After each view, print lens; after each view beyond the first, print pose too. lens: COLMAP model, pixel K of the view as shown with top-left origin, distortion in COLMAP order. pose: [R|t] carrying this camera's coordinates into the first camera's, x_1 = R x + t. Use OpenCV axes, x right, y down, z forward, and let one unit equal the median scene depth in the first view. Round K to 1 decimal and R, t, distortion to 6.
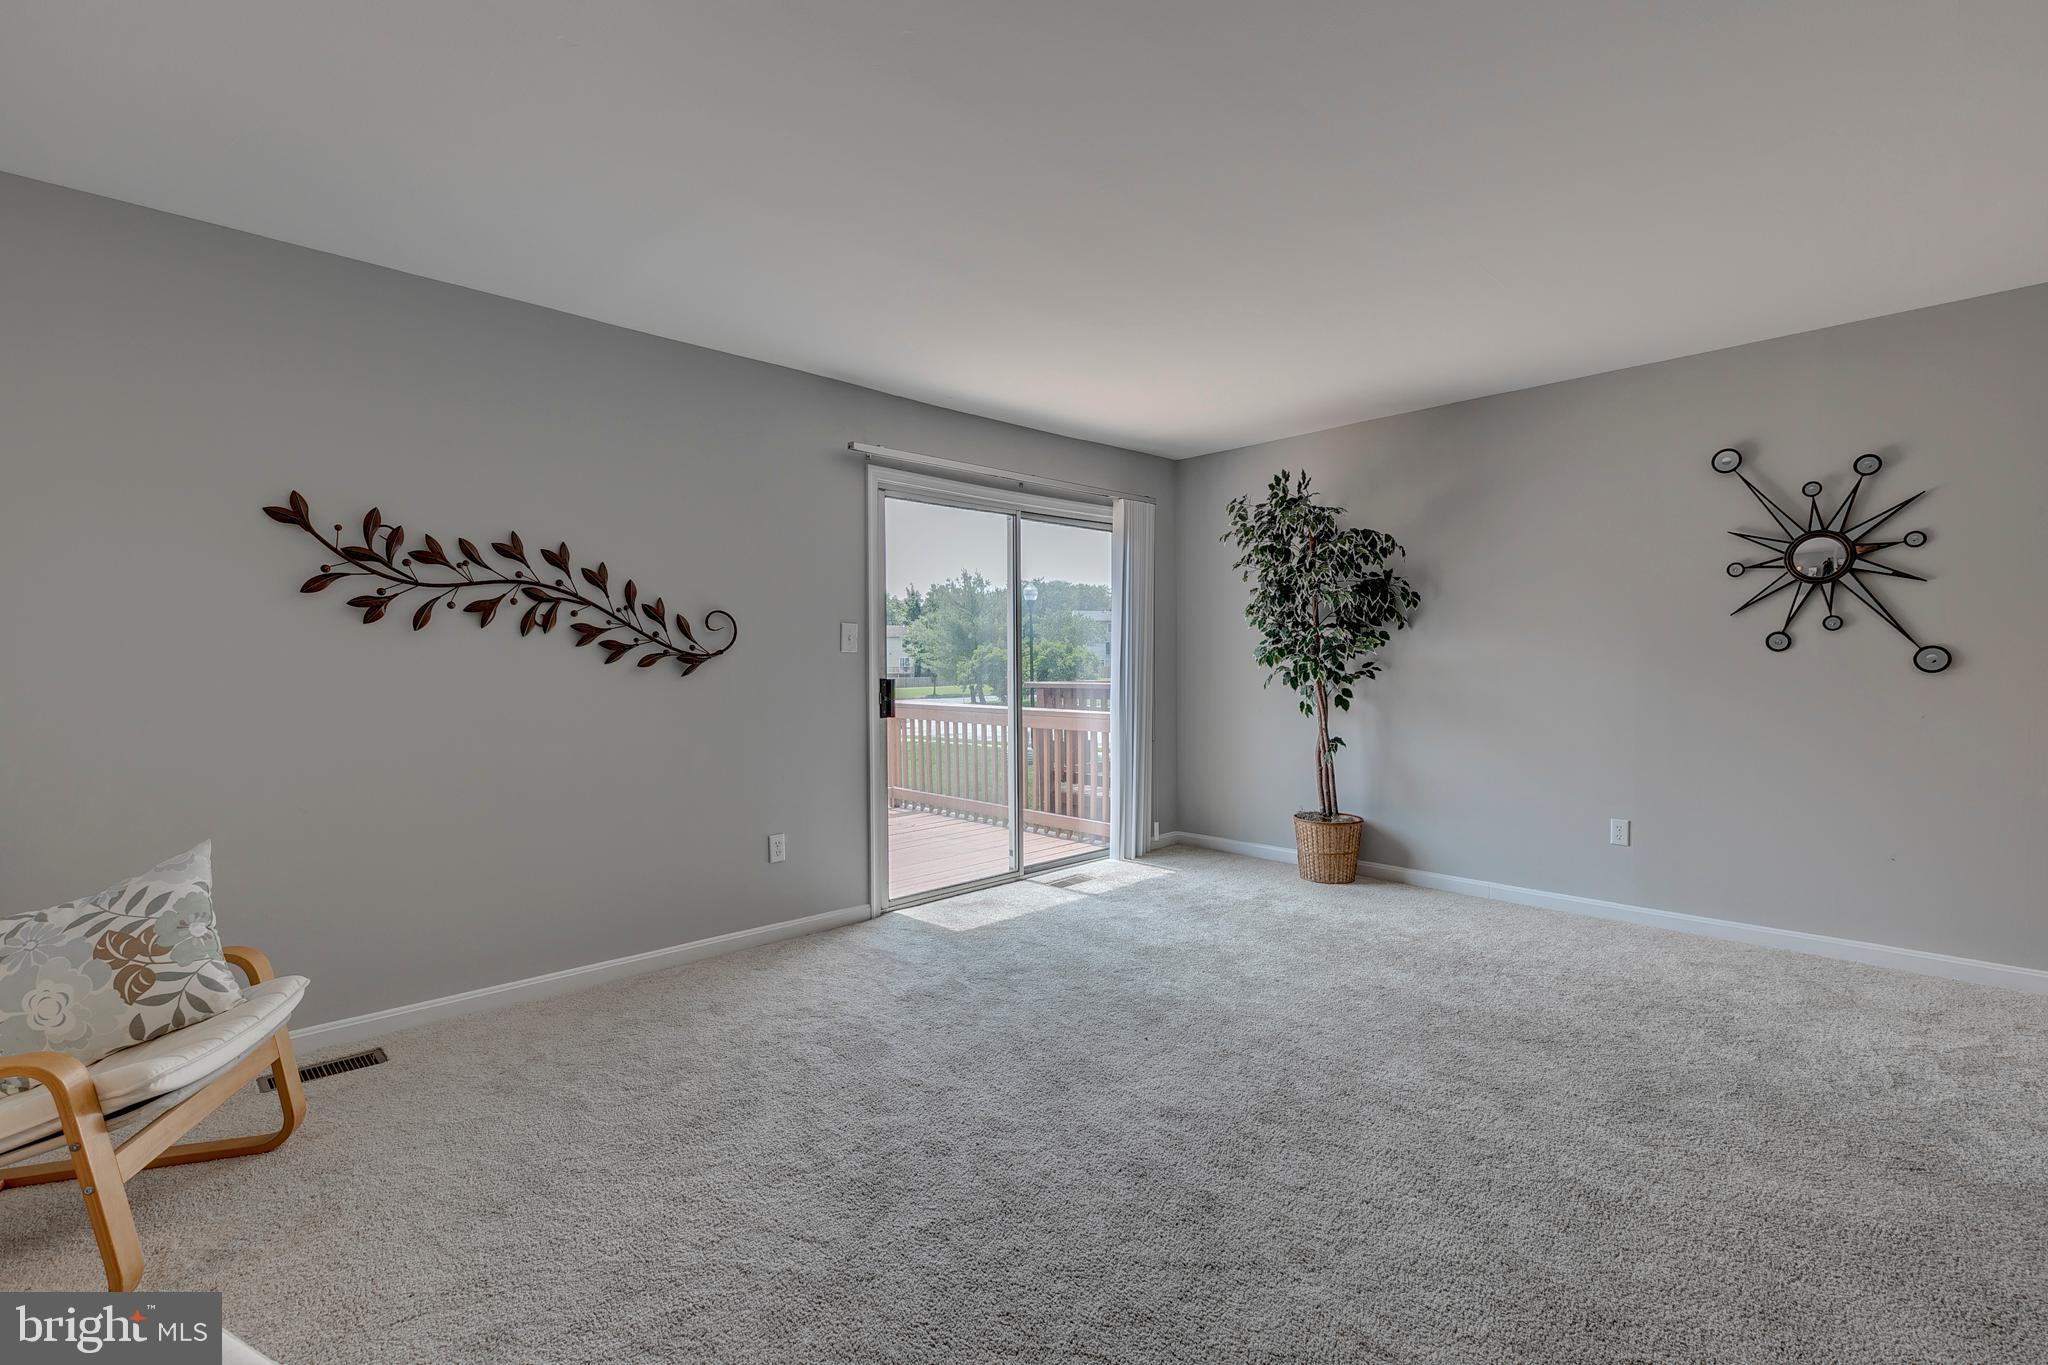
lens RADIAL K [[908.4, 0, 1035.0], [0, 908.4, 674.0], [0, 0, 1]] dist [0.003581, 0.000209]
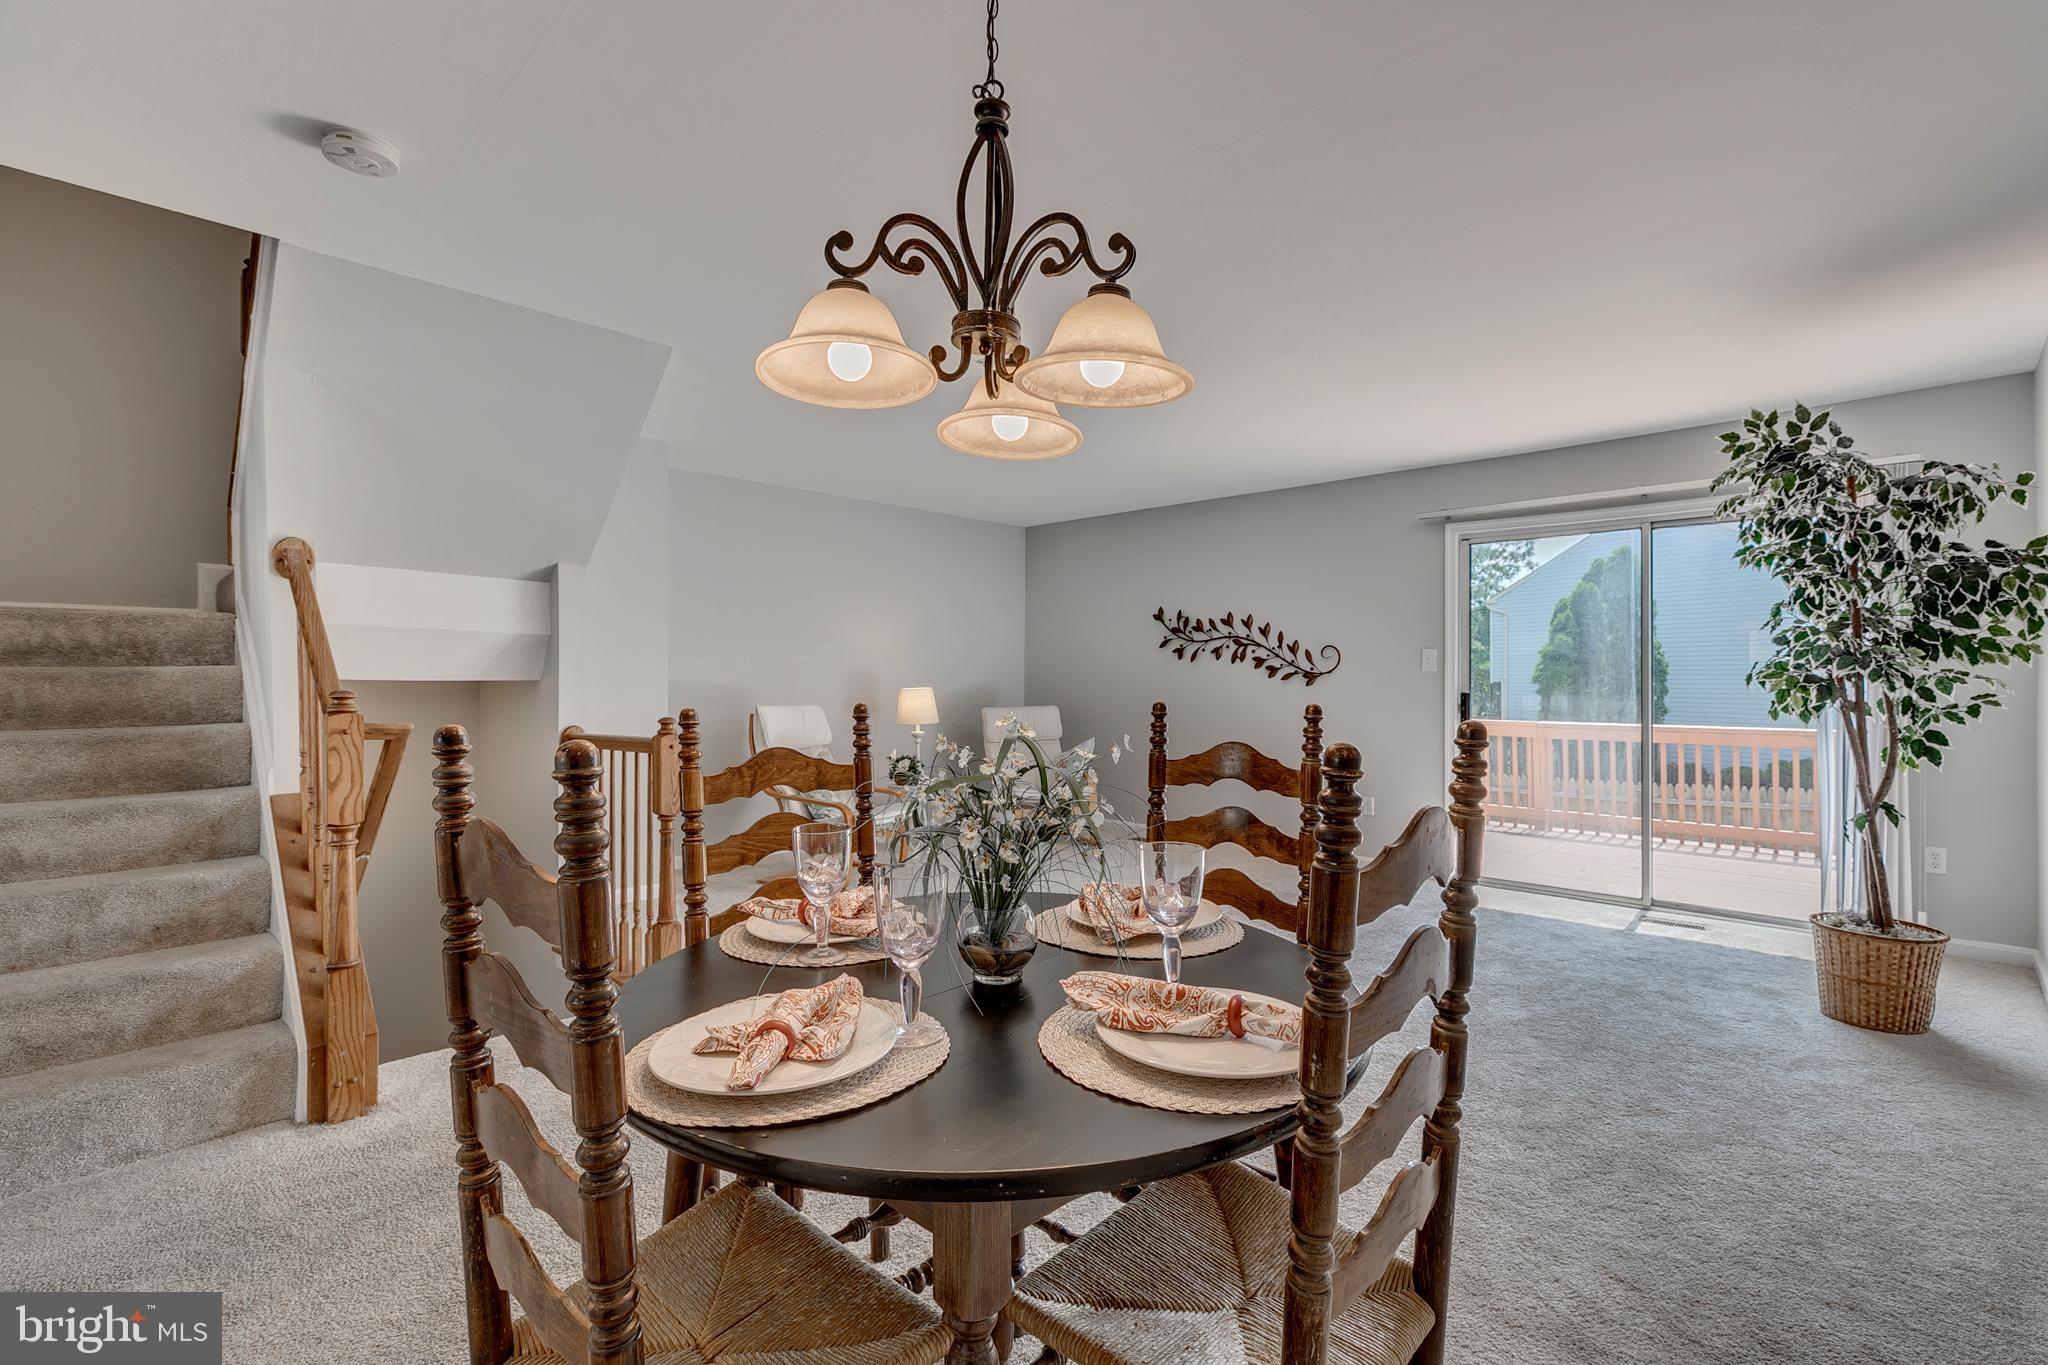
lens RADIAL K [[914.9, 0, 1032.8], [0, 914.9, 675.6], [0, 0, 1]] dist [-0.002384, -0.000219]
pose [[0.031391, 0.005243, -0.999493, 1.285358], [-0.016730, 0.999849, 0.004720, -0.016744], [0.999367, 0.016574, 0.031474, 0.456917]]
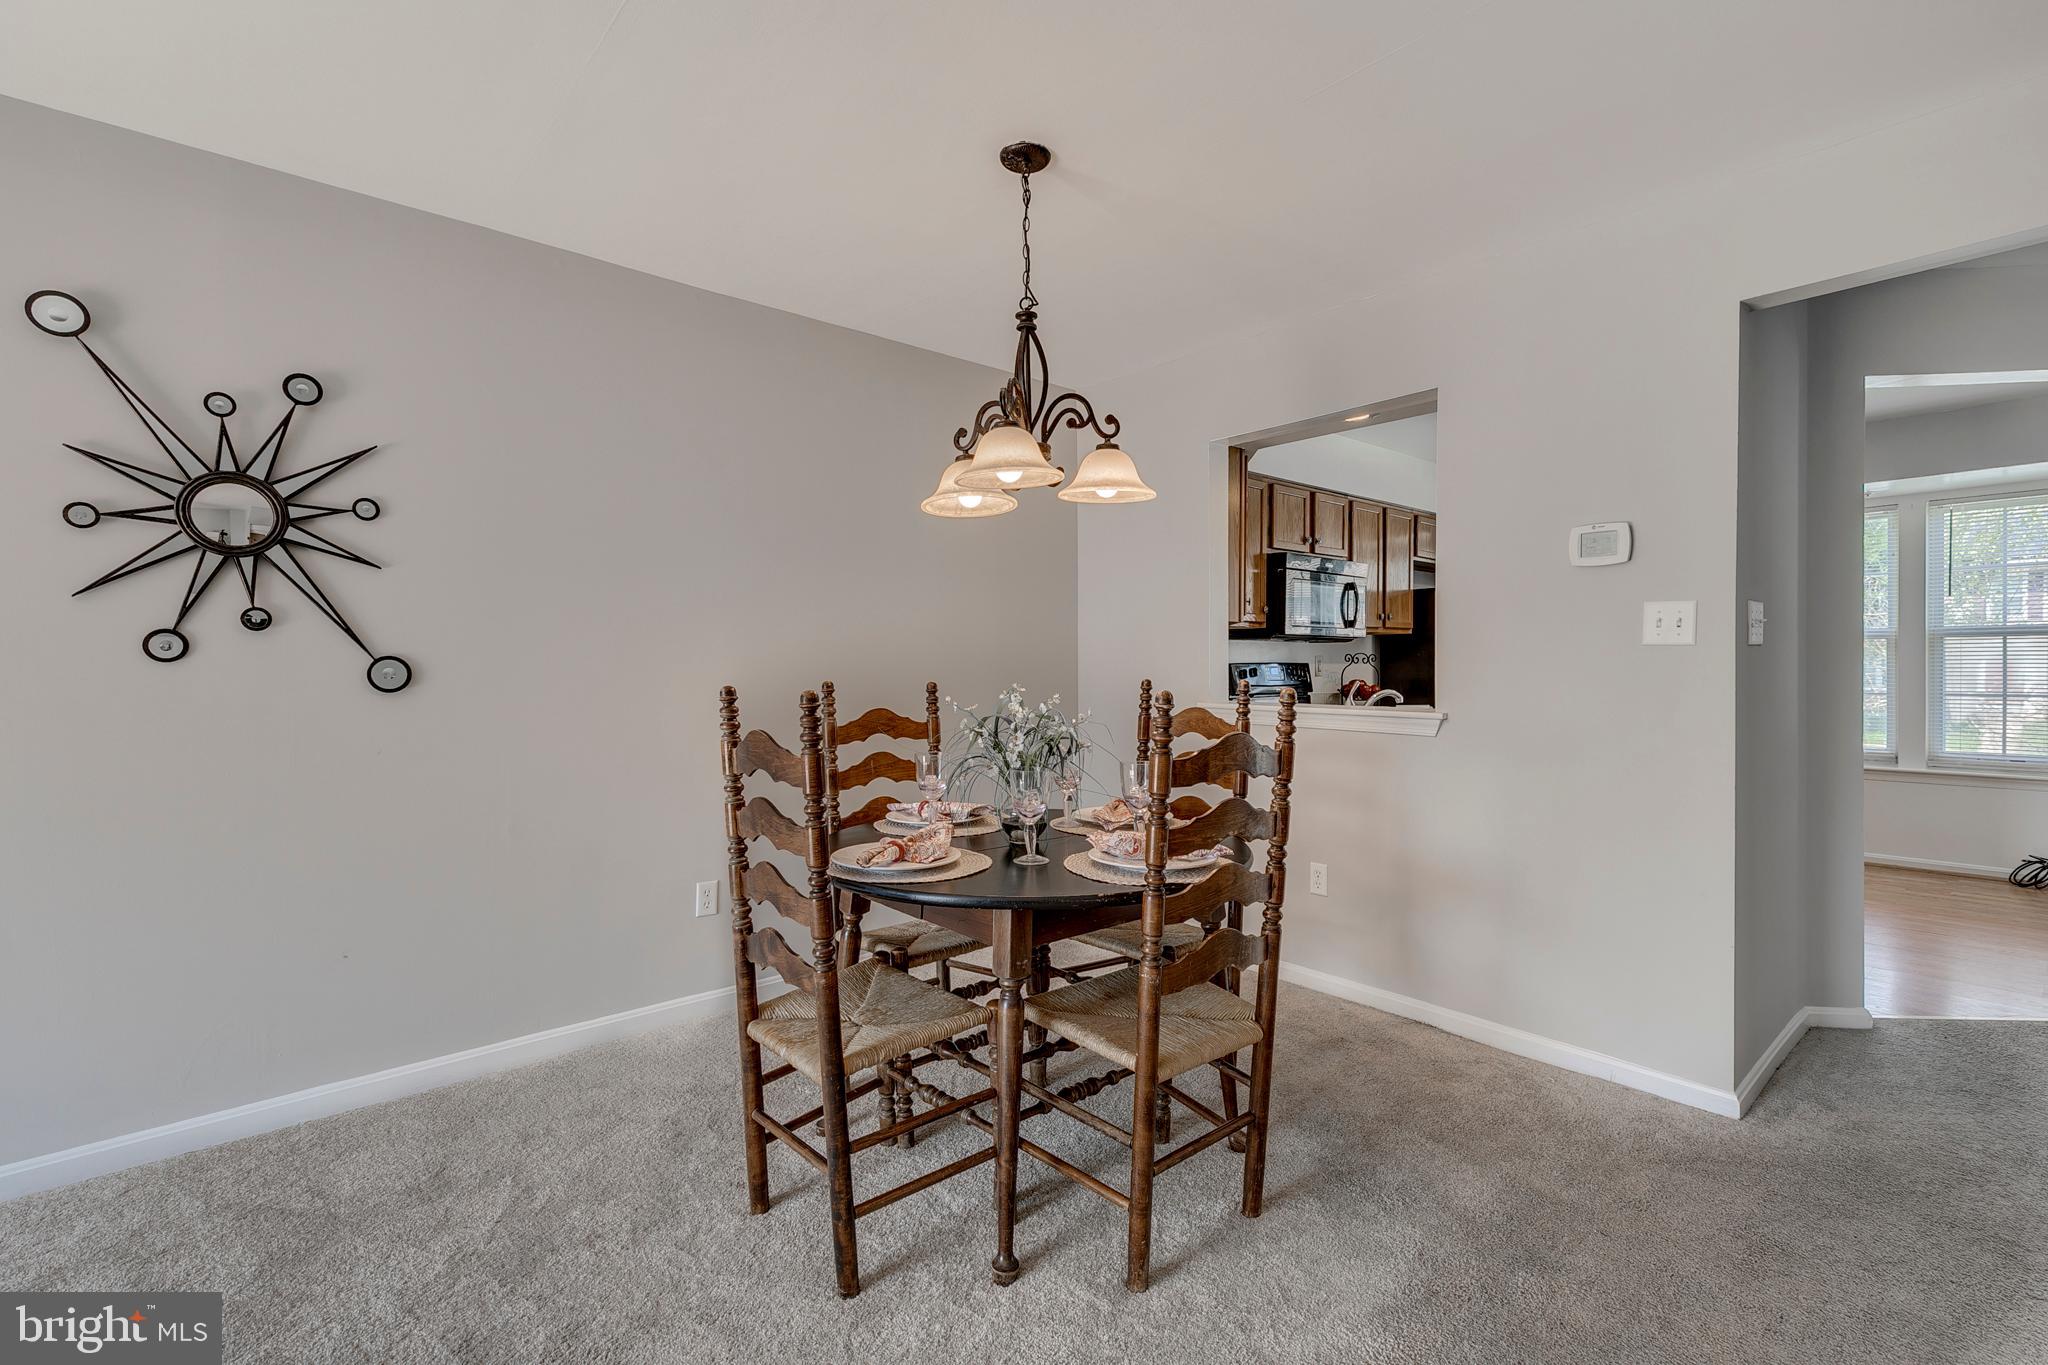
lens RADIAL K [[908.4, 0, 1035.0], [0, 908.4, 674.0], [0, 0, 1]] dist [0.003581, 0.000209]
pose [[0.046524, -0.001925, 0.998915, 0.251861], [0.018409, 0.999830, 0.001070, -0.007097], [-0.998748, 0.018339, 0.046551, 0.415581]]
